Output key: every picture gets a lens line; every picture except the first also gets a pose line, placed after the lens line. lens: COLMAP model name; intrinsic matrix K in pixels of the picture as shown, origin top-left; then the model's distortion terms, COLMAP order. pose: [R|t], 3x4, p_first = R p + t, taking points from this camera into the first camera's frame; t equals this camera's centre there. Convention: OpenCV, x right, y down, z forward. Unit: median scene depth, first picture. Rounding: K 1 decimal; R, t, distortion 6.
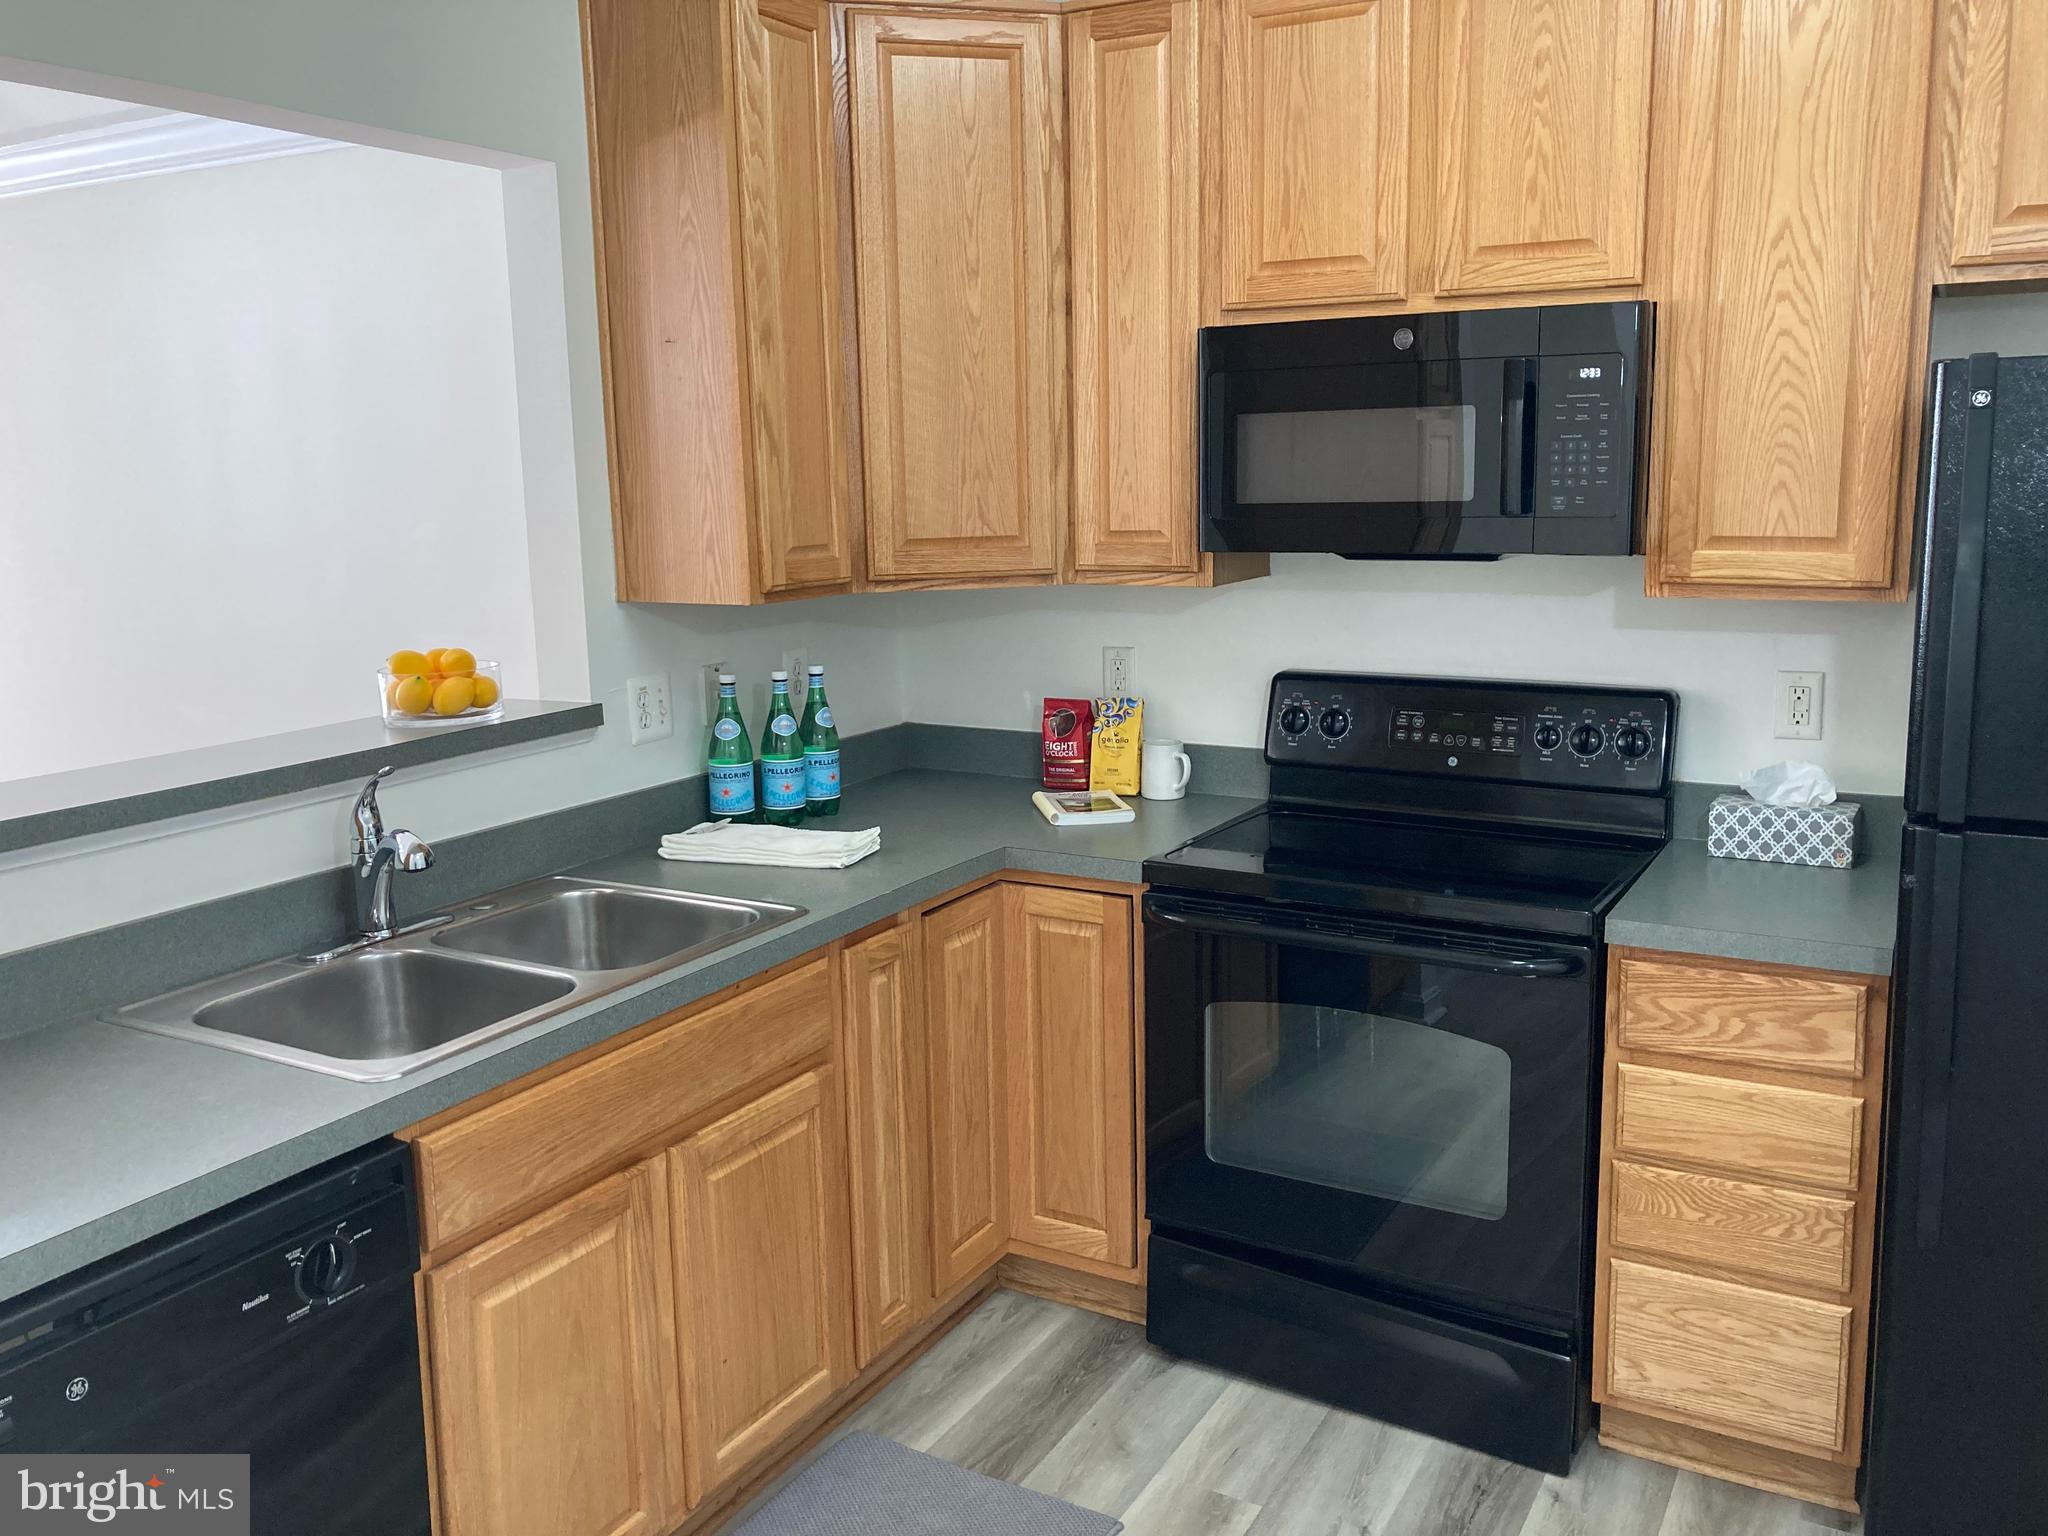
lens RADIAL K [[1669.1, 0, 1004.6], [0, 1669.1, 738.0], [0, 0, 1]] dist [0.102459, -0.233198]
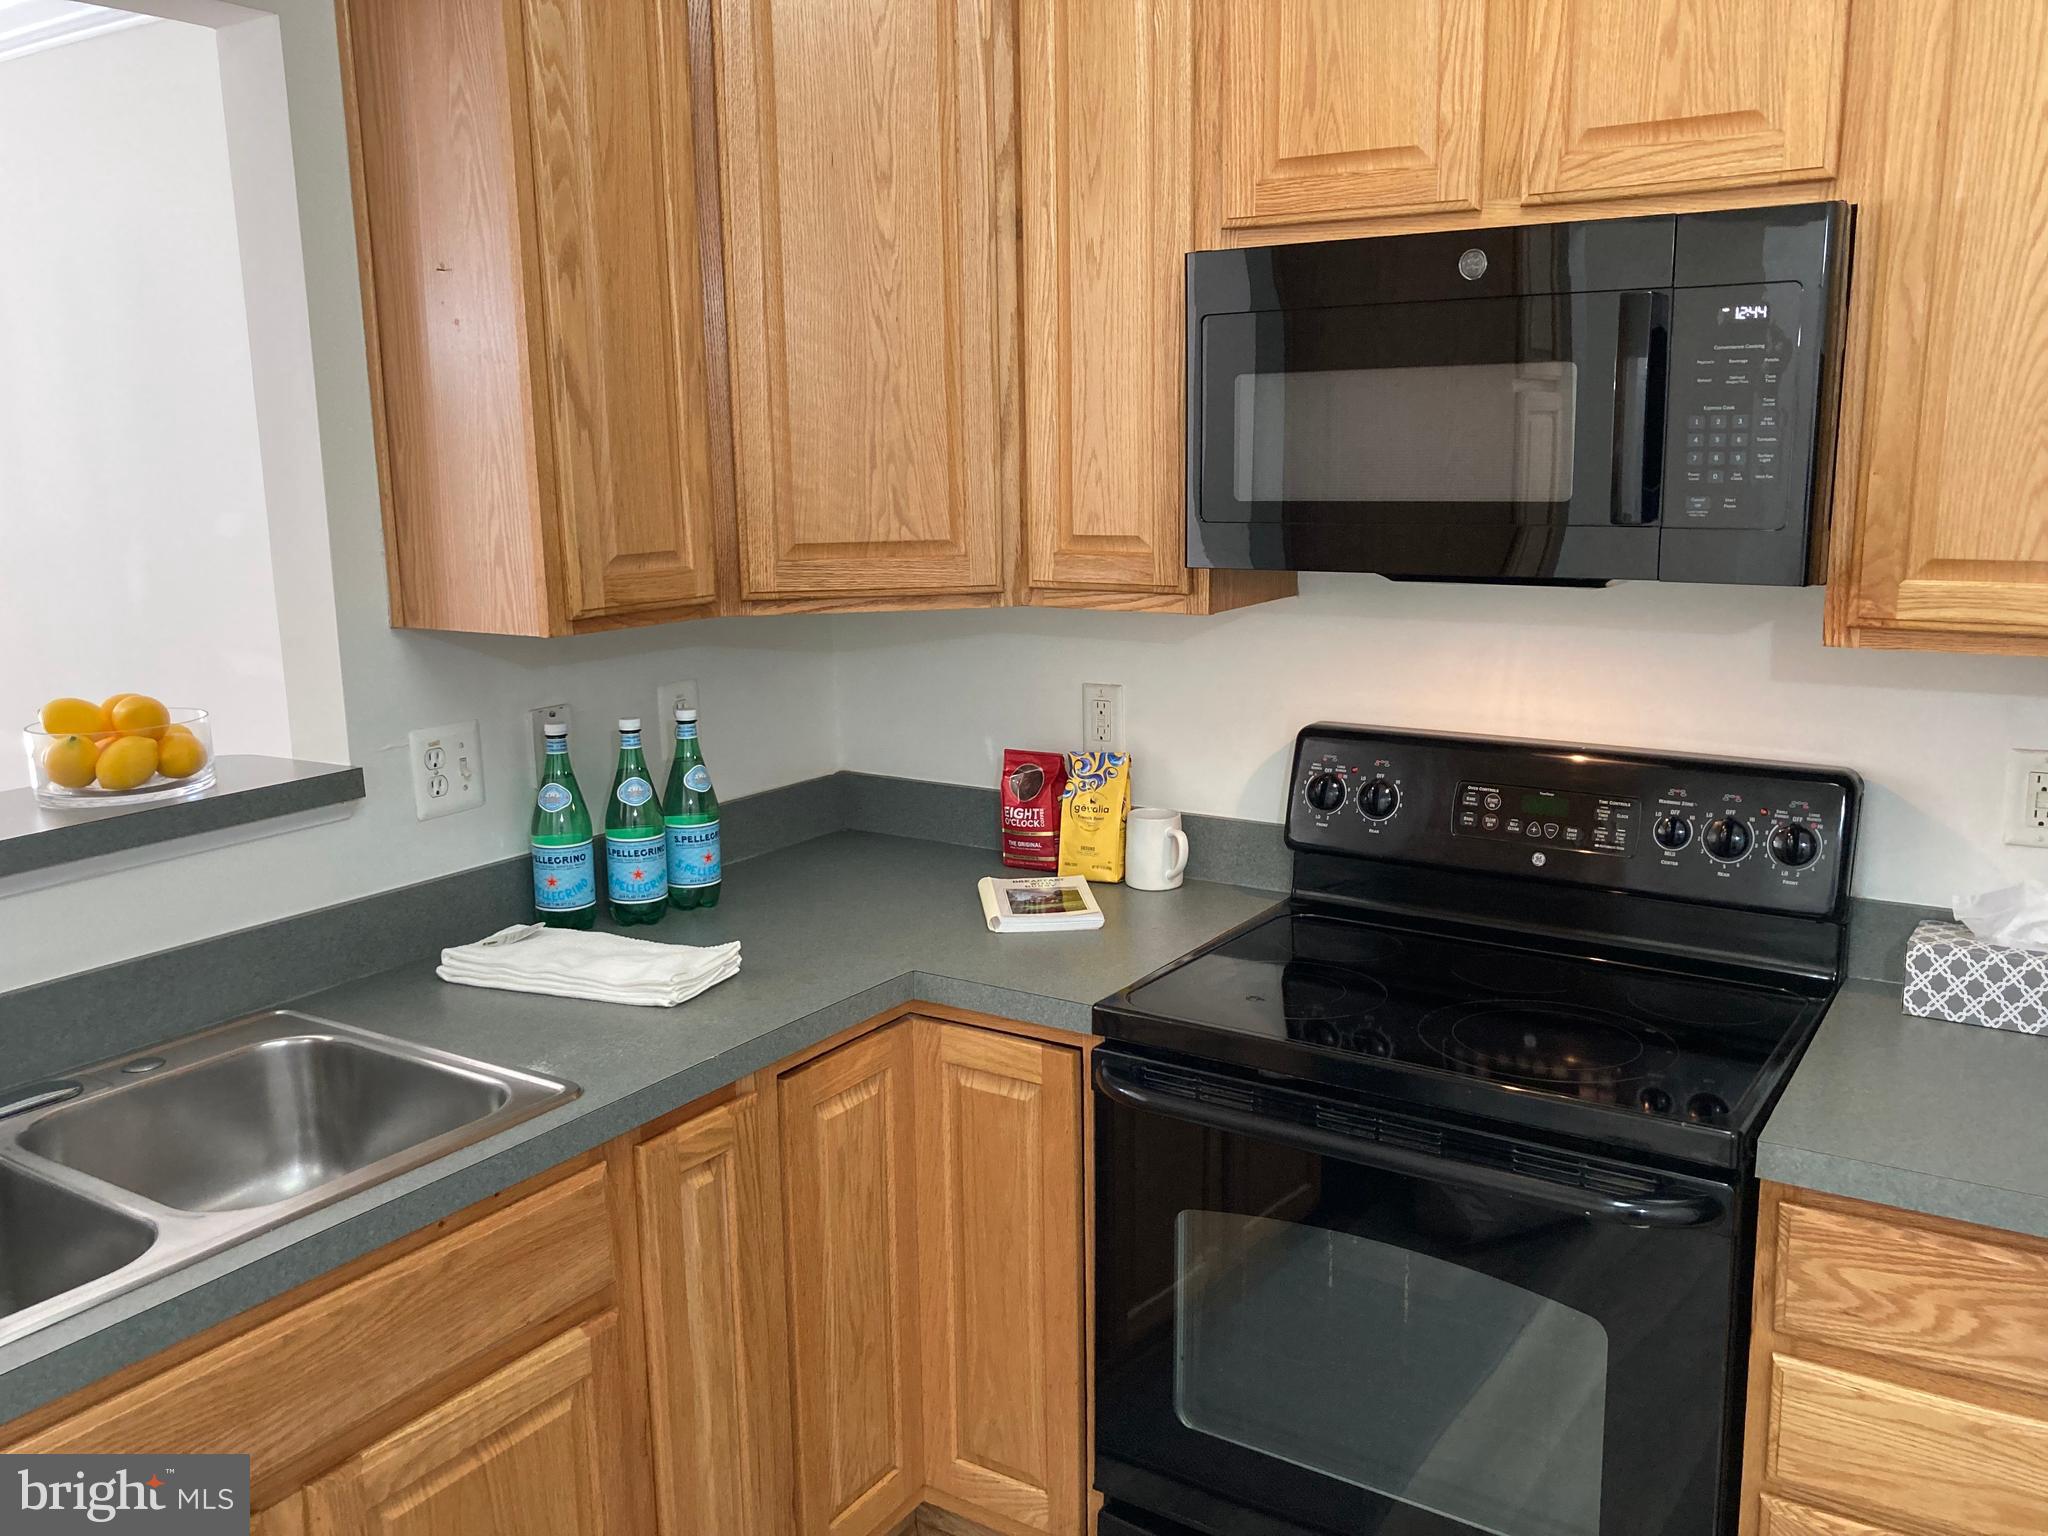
lens RADIAL K [[1670.4, 0, 1029.9], [0, 1670.4, 752.0], [0, 0, 1]] dist [0.029436, -0.010688]
pose [[0.998743, 0.014680, -0.047921, 0.086389], [-0.013600, 0.999648, 0.022787, -0.048308], [0.048238, -0.022107, 0.998591, 0.284526]]
